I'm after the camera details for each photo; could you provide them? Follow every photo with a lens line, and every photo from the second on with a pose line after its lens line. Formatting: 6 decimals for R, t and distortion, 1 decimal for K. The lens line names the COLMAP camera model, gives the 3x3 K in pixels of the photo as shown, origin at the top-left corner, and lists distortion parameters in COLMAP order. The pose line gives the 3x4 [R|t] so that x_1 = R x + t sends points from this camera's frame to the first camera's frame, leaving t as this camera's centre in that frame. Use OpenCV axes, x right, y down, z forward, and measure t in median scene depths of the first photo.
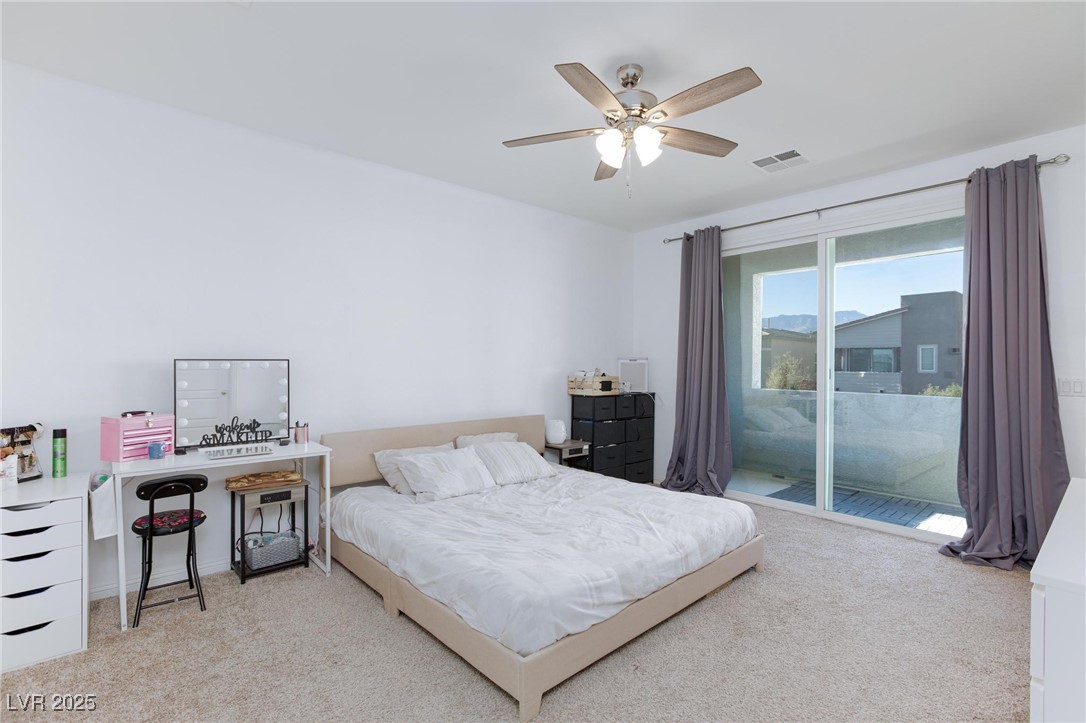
lens RADIAL K [[511.5, 0, 543.0], [0, 511.5, 361.5], [0, 0, 1]] dist [-0.019467, 0.000918]
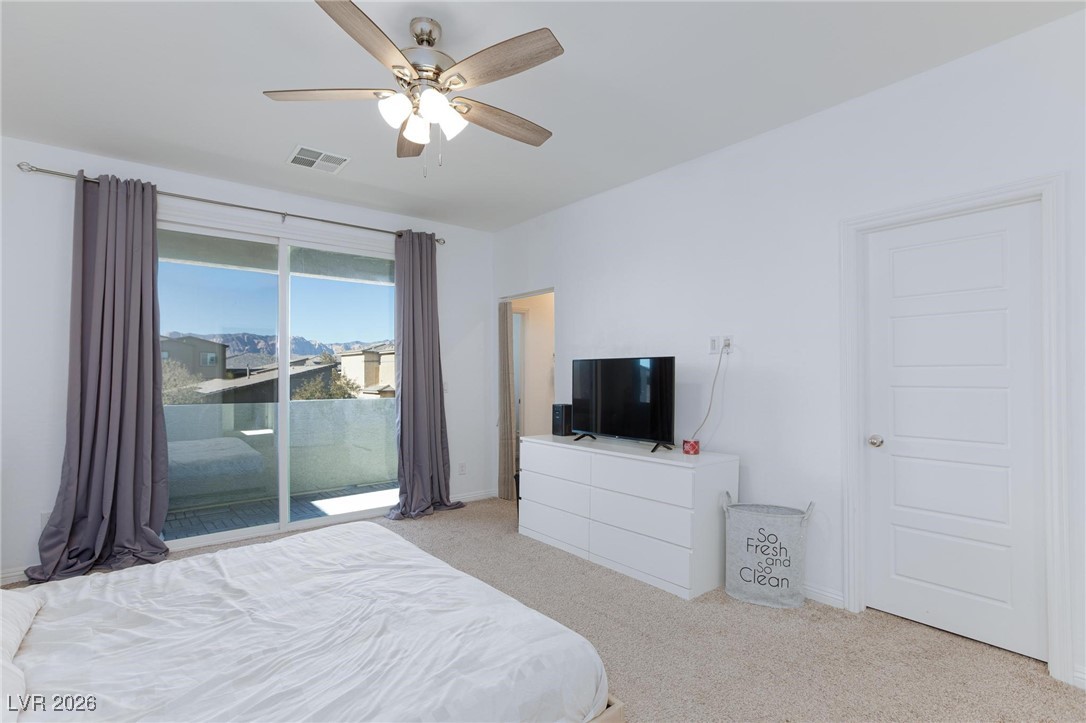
lens RADIAL K [[521.6, 0, 527.4], [0, 521.6, 367.0], [0, 0, 1]] dist [-0.014524, -0.000009]
pose [[0.033630, 0.007932, 0.999403, -0.561200], [-0.001395, 0.999968, -0.007889, 0.000510], [-0.999433, -0.001129, 0.033640, 0.661144]]
